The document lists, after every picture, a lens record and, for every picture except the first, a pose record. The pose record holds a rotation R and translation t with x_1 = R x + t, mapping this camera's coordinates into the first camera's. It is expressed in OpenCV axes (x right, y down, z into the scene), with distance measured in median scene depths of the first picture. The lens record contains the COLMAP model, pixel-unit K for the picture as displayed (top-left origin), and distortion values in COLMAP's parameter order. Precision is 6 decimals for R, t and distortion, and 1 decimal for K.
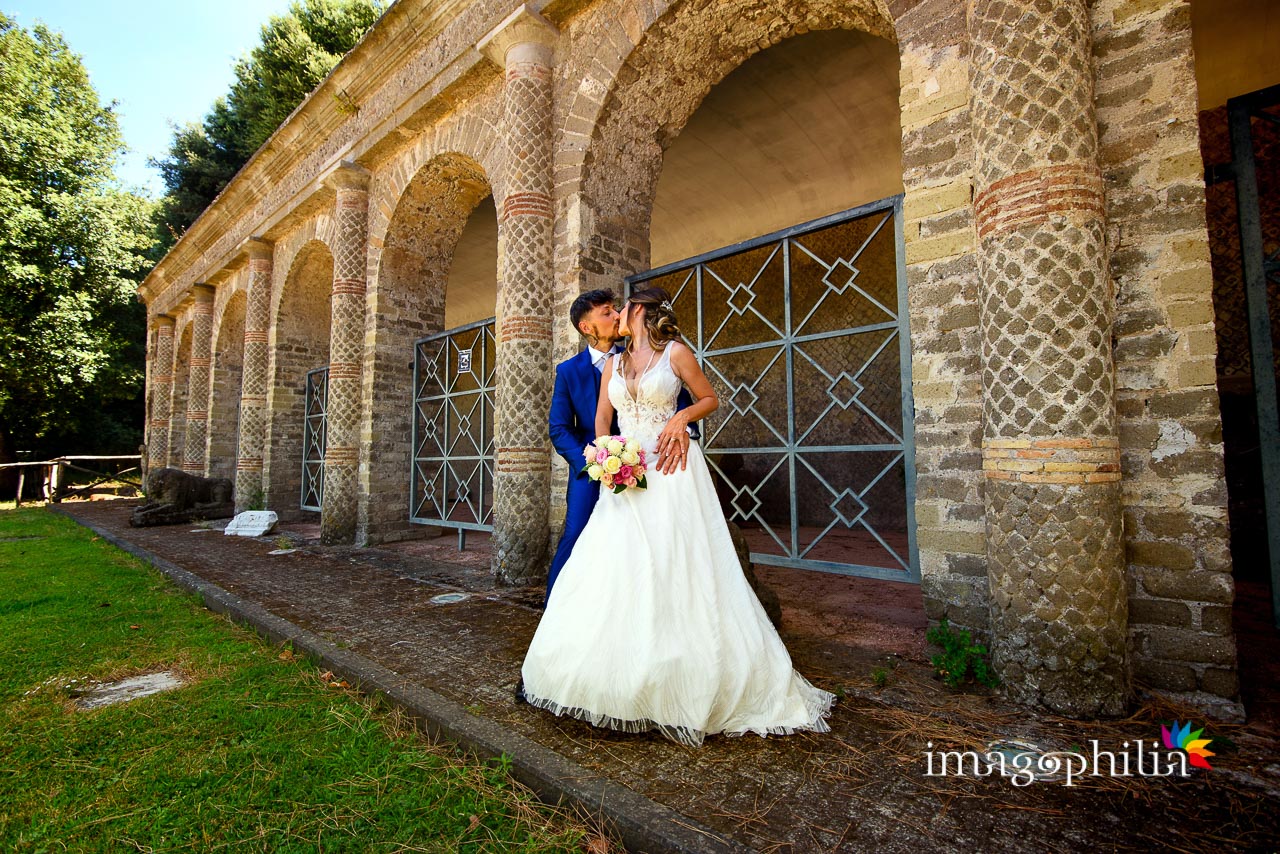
lens RADIAL K [[588.8, 0, 640.7], [0, 588.8, 421.7], [0, 0, 1]] dist [-0.002682, -0.000979]
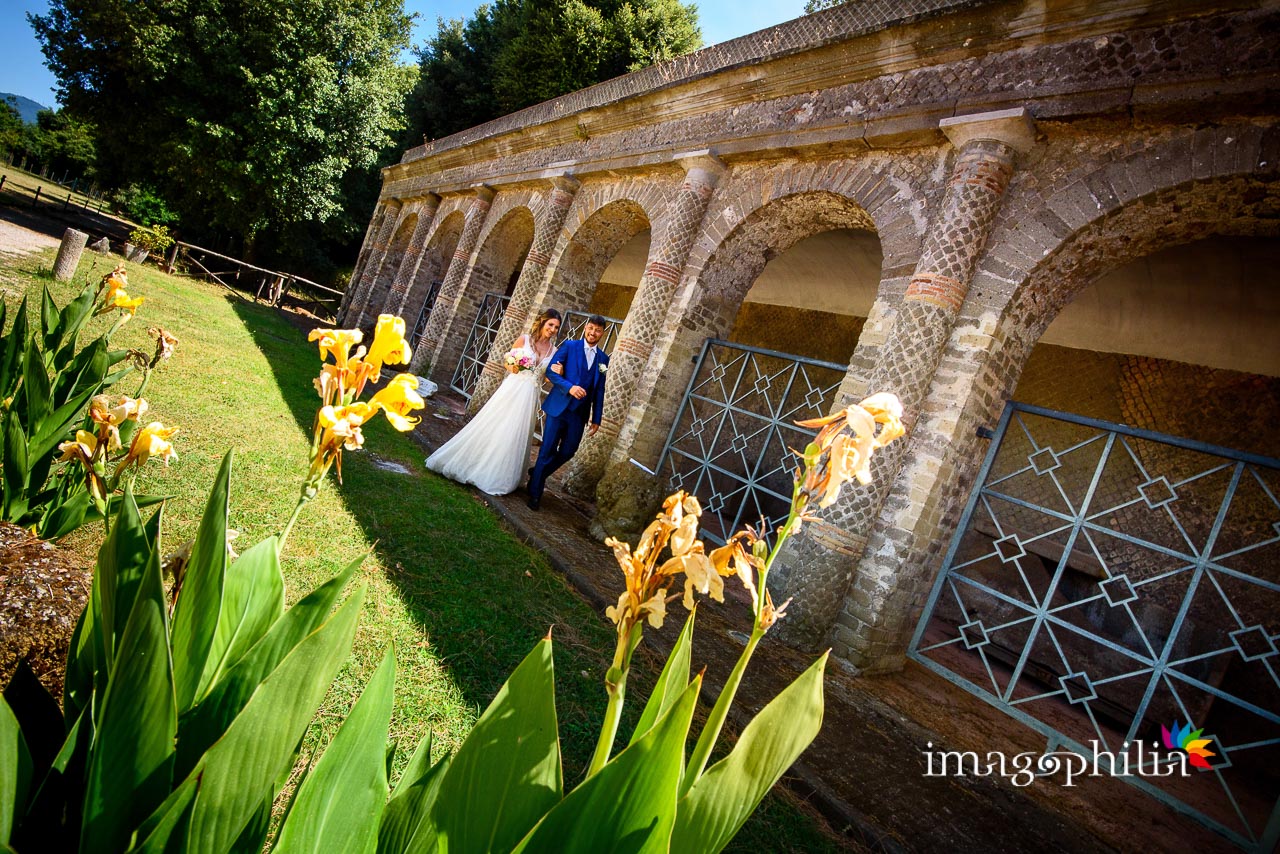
lens RADIAL K [[592.7, 0, 645.3], [0, 592.7, 418.4], [0, 0, 1]] dist [-0.015739, -0.015955]
pose [[0.919428, 0.368636, -0.136965, 0.078948], [-0.359196, 0.928997, 0.089119, -0.089587], [0.160093, -0.032741, 0.986559, -0.379870]]
